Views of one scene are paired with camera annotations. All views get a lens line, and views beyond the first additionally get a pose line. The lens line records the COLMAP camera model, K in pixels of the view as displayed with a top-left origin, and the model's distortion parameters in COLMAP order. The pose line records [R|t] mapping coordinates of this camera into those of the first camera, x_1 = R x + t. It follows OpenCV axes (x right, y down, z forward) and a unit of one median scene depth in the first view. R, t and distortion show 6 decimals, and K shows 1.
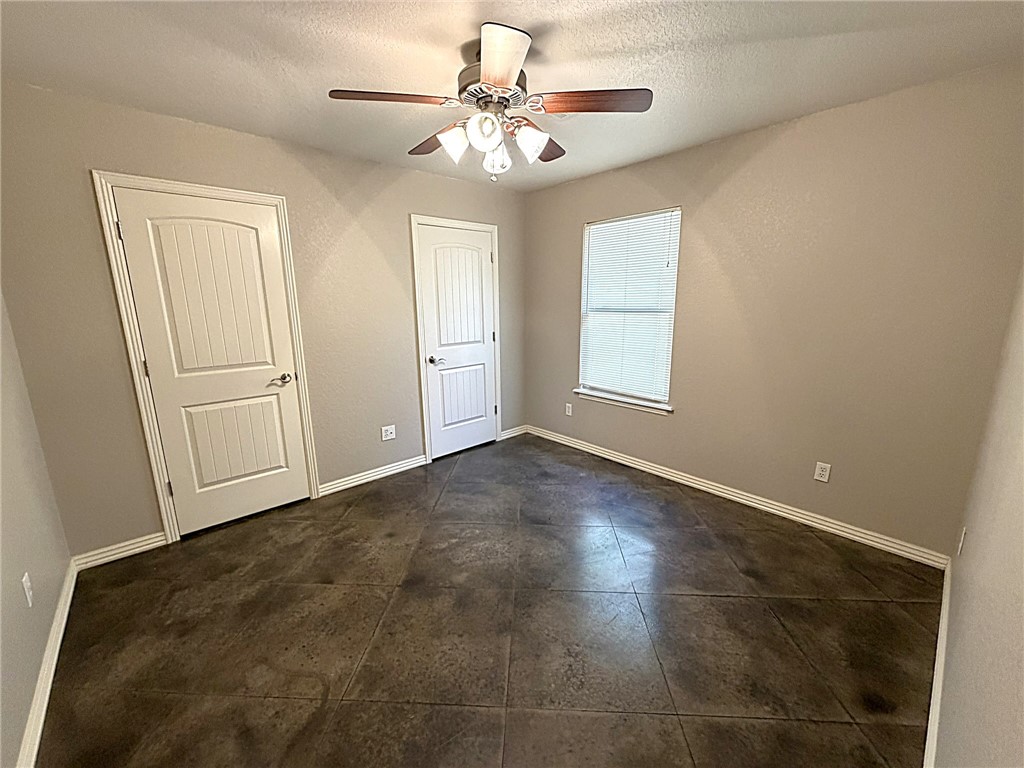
lens RADIAL K [[408.6, 0, 510.2], [0, 408.6, 384.6], [0, 0, 1]] dist [-0.000028, -0.000082]
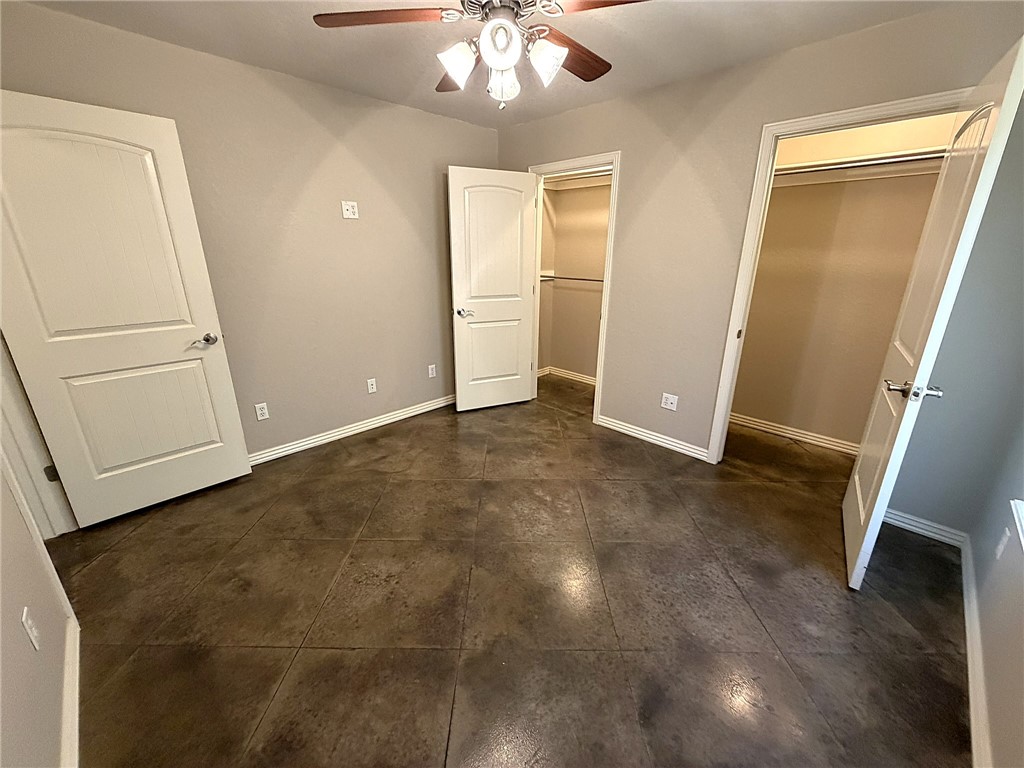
lens RADIAL K [[408.6, 0, 510.2], [0, 408.6, 384.6], [0, 0, 1]] dist [-0.000028, -0.000082]
pose [[0.051077, 0.326238, -0.943907, 0.860967], [-0.211831, 0.927174, 0.308993, -0.199284], [0.975971, 0.184166, 0.116464, 0.902779]]
